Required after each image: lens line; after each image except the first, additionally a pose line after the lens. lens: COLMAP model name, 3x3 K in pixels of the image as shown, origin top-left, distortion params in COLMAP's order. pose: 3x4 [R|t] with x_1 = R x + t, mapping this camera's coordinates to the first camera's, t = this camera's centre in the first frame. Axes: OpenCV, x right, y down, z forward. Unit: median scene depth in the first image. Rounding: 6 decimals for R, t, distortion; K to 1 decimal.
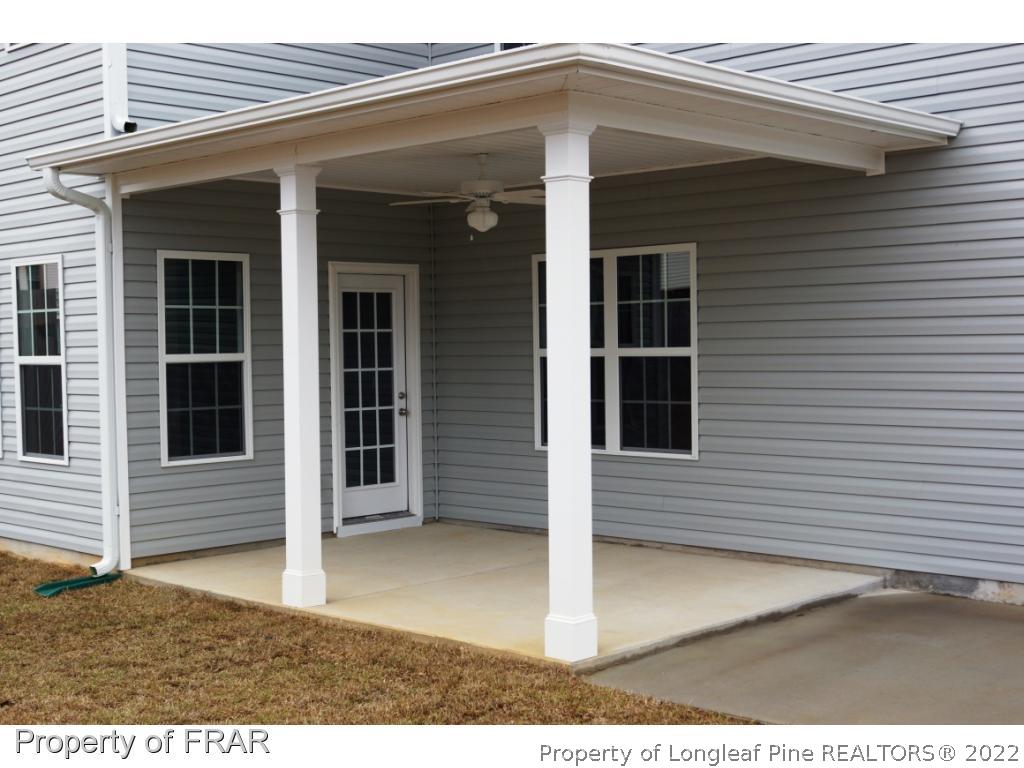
lens RADIAL K [[1375.5, 0, 512.0], [0, 1375.5, 384.0], [0, 0, 1]] dist [-0.032576, 0.007339]
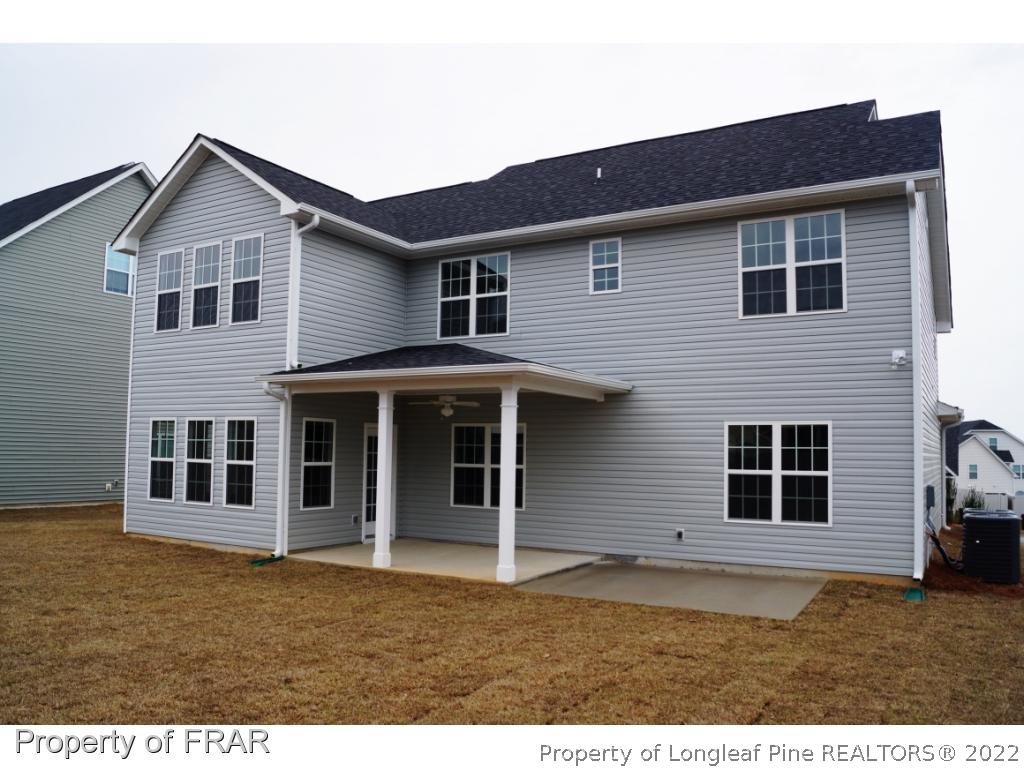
lens RADIAL K [[797.0, 0, 504.5], [0, 797.0, 398.0], [0, 0, 1]] dist [-0.083920, 0.014137]
pose [[0.971585, 0.045166, 0.232344, -0.246026], [-0.022199, 0.994686, -0.100531, -0.002338], [-0.235650, 0.092516, 0.967424, -0.396667]]
